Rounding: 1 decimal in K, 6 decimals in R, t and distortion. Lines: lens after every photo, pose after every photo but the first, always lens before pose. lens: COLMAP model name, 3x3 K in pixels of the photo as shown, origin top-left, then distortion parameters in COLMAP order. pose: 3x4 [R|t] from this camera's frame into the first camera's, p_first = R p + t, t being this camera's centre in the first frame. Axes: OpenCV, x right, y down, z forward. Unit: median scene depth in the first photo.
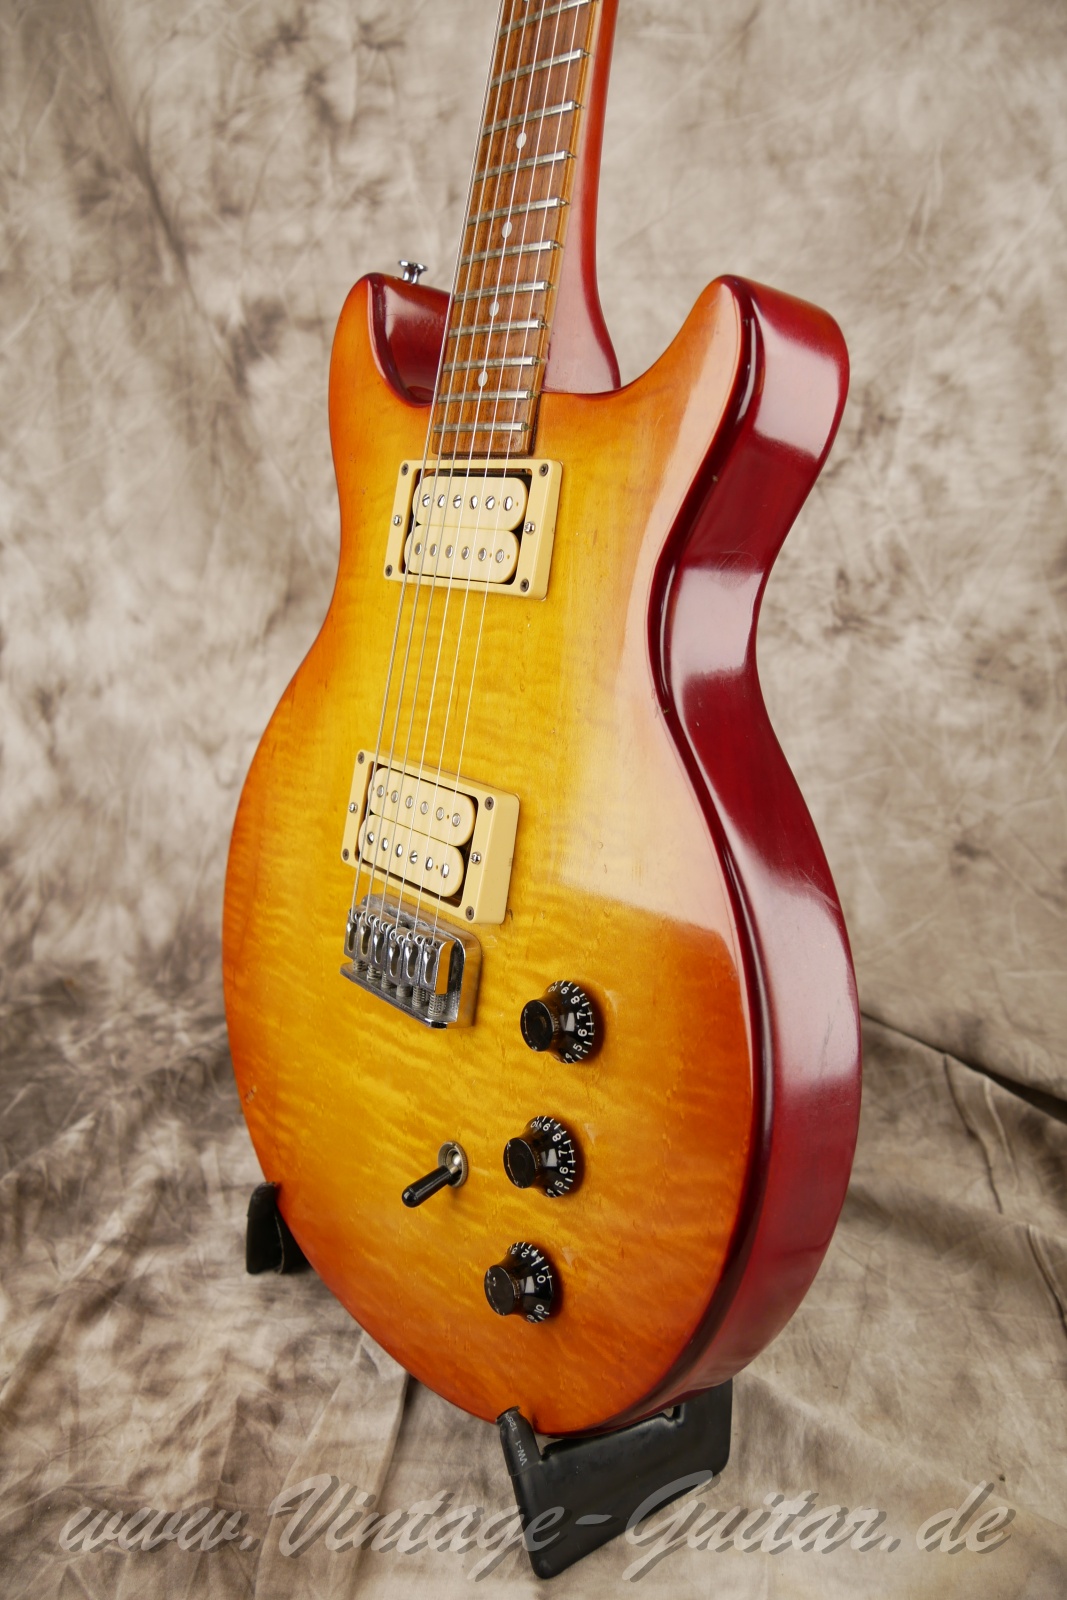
lens RADIAL K [[1324.2, 0, 546.3], [0, 1324.2, 804.1], [0, 0, 1]] dist [-0.055731, 0.014738]
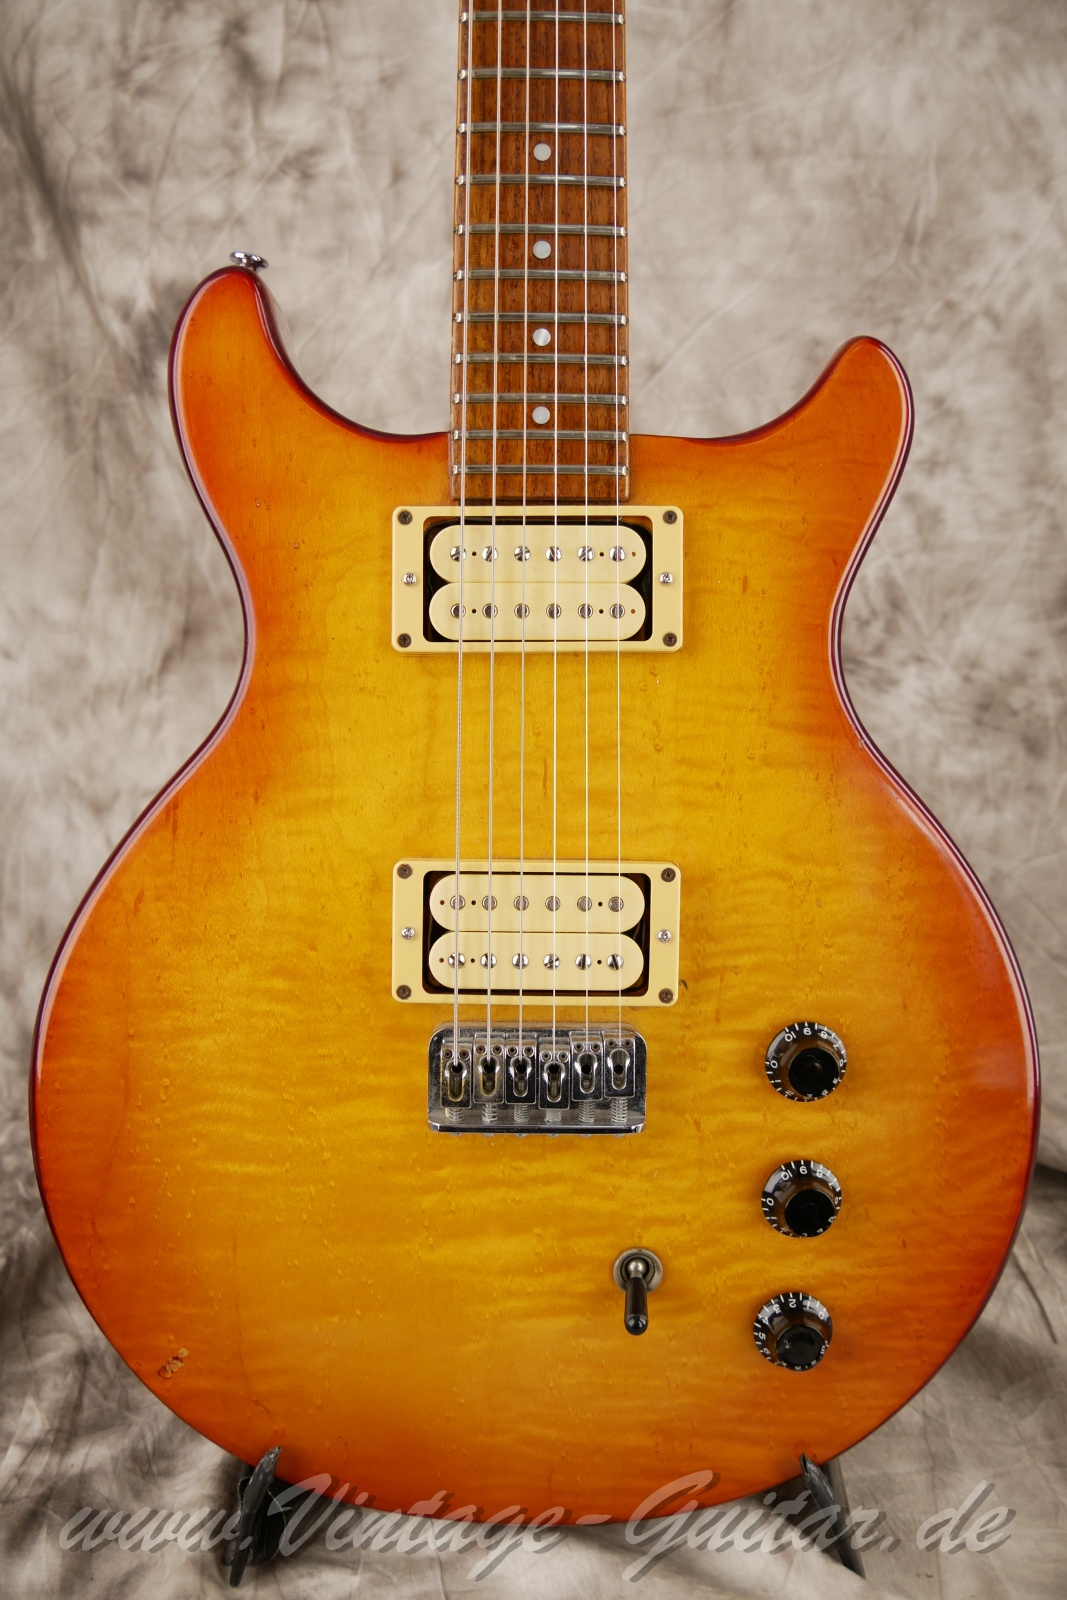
lens RADIAL K [[1320.0, 0, 549.4], [0, 1320.0, 794.1], [0, 0, 1]] dist [-0.073471, 0.044603]
pose [[0.988522, -0.013539, 0.150468, -0.113912], [0.011050, 0.999788, 0.017366, -0.064597], [-0.150671, -0.015504, 0.988462, 0.120015]]
